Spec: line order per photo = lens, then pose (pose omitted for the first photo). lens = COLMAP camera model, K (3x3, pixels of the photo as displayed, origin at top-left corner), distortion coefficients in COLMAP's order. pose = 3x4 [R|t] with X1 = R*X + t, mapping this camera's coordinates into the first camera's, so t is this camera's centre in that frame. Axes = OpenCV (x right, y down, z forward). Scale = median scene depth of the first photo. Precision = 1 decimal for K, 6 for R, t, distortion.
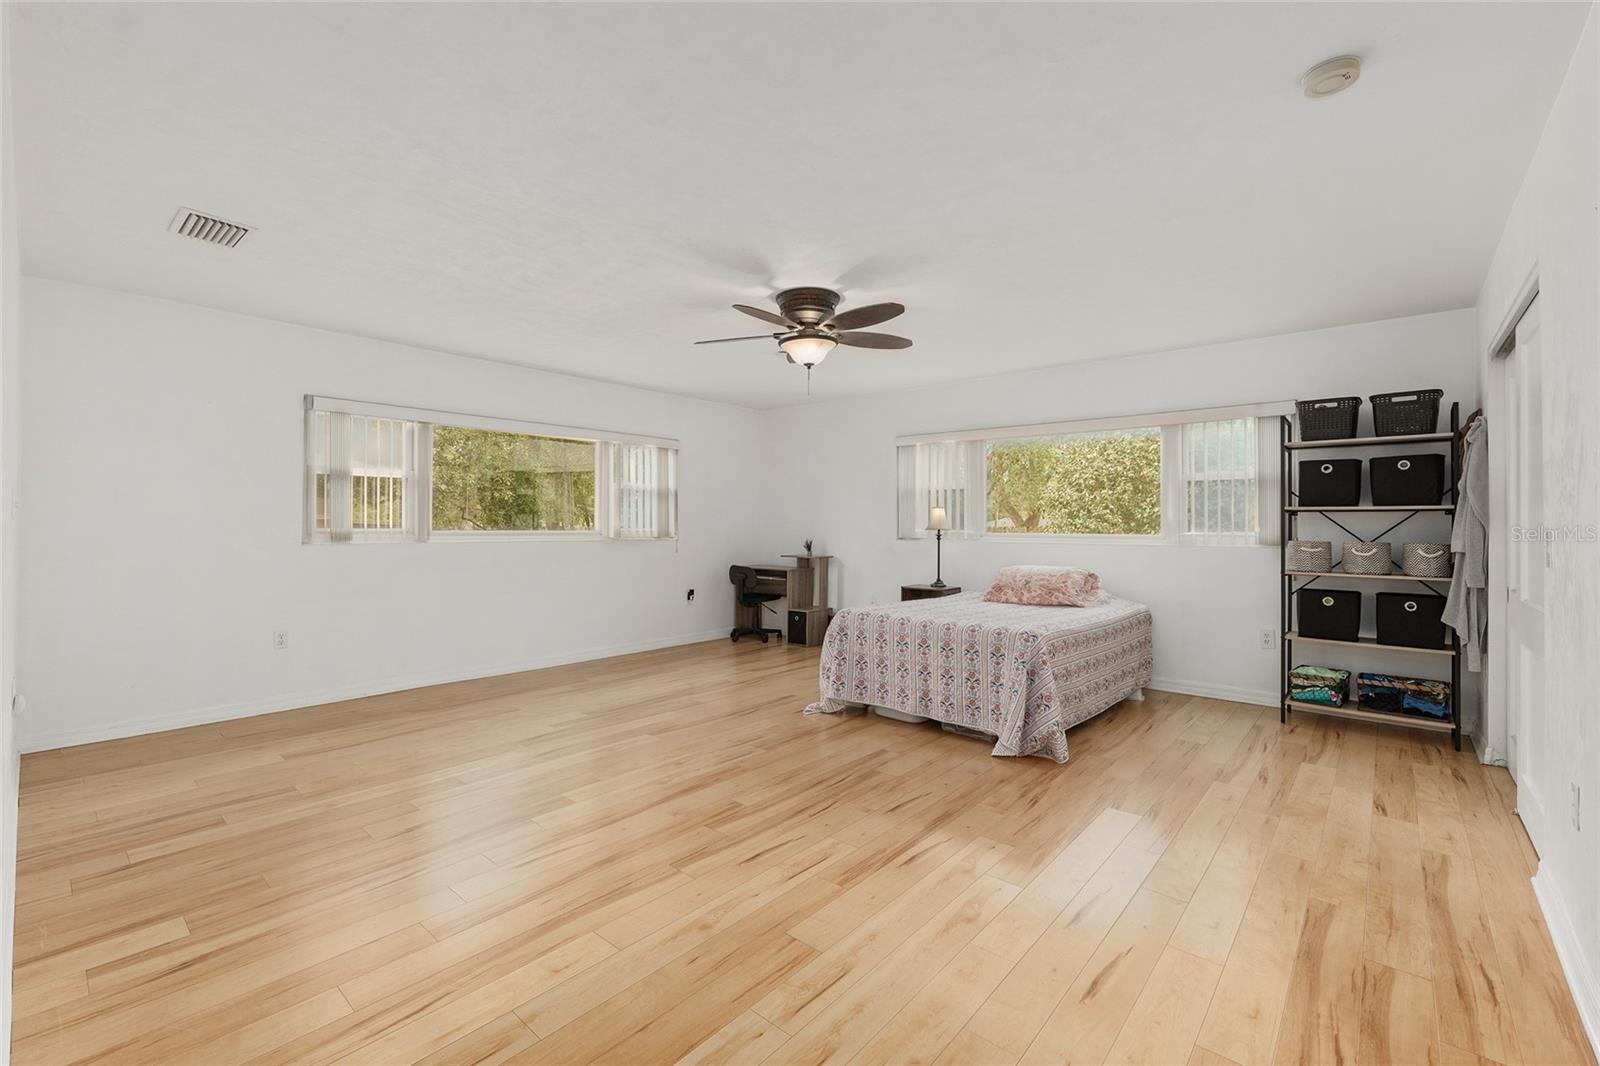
lens RADIAL K [[686.5, 0, 797.3], [0, 686.5, 528.3], [0, 0, 1]] dist [0.002072, -0.000848]
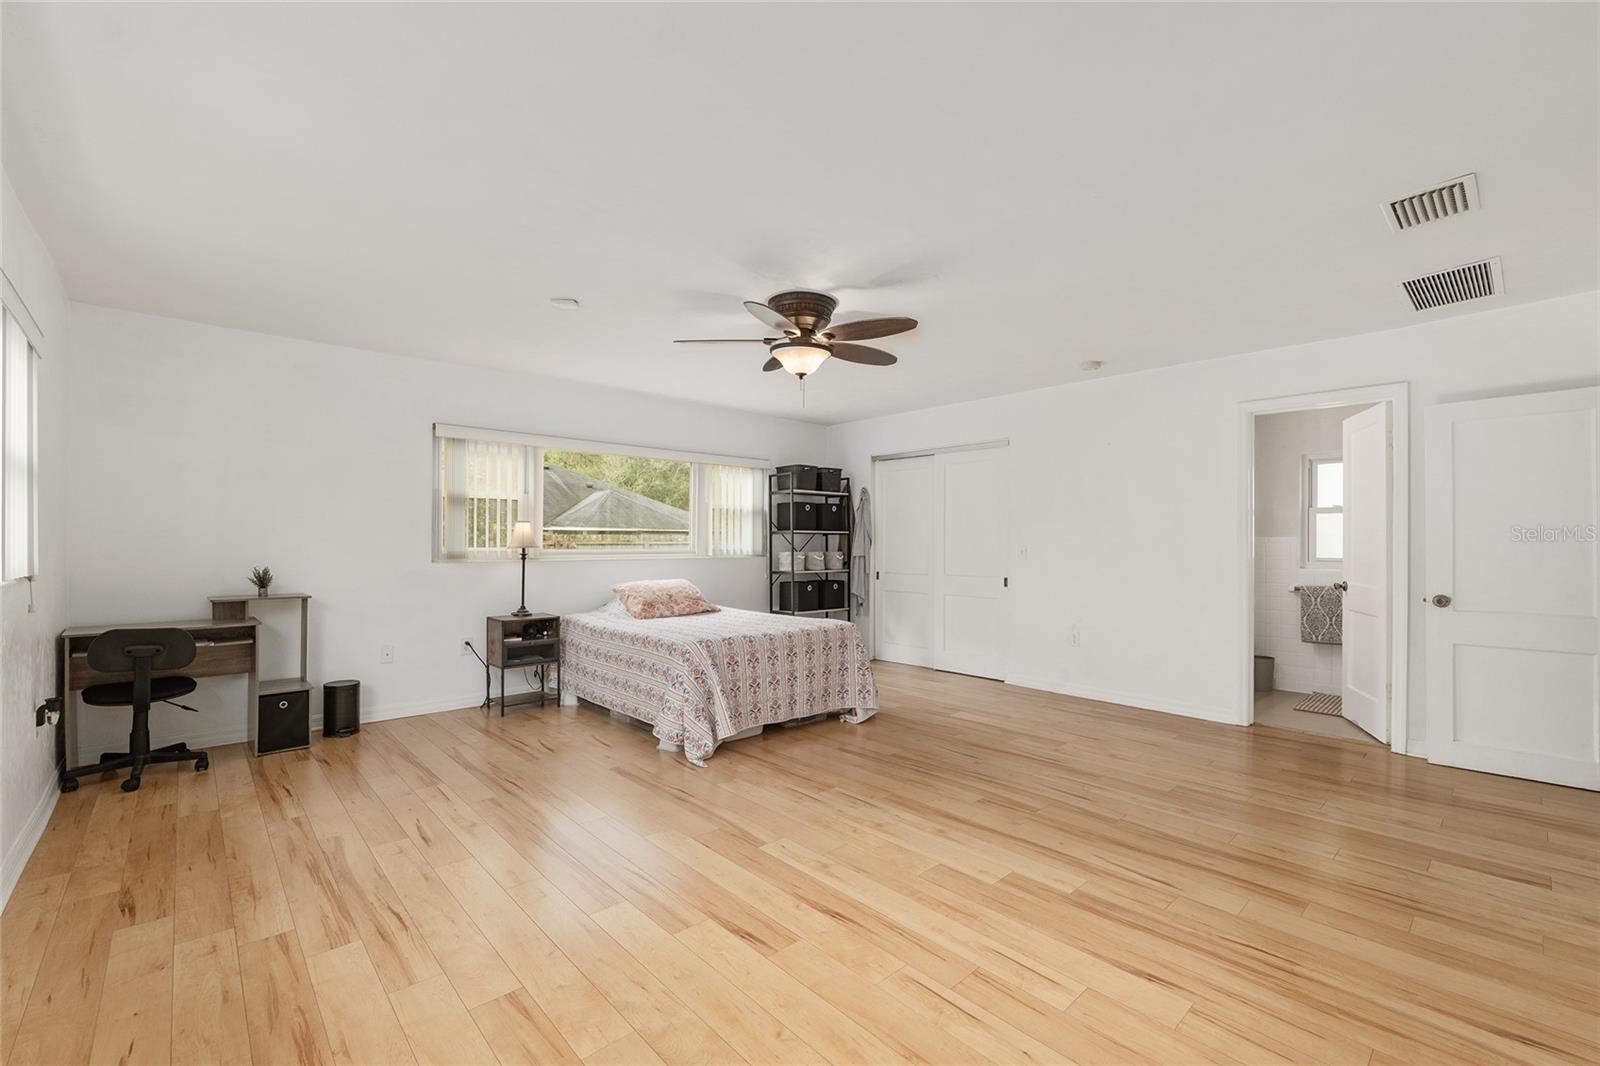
lens RADIAL K [[686.5, 0, 806.3], [0, 686.5, 528.7], [0, 0, 1]] dist [0.002072, -0.000848]
pose [[0.091050, 0.019147, 0.995662, -0.901464], [0.004231, 0.999799, -0.019614, -0.004180], [-0.995837, 0.005998, 0.090950, 0.886251]]
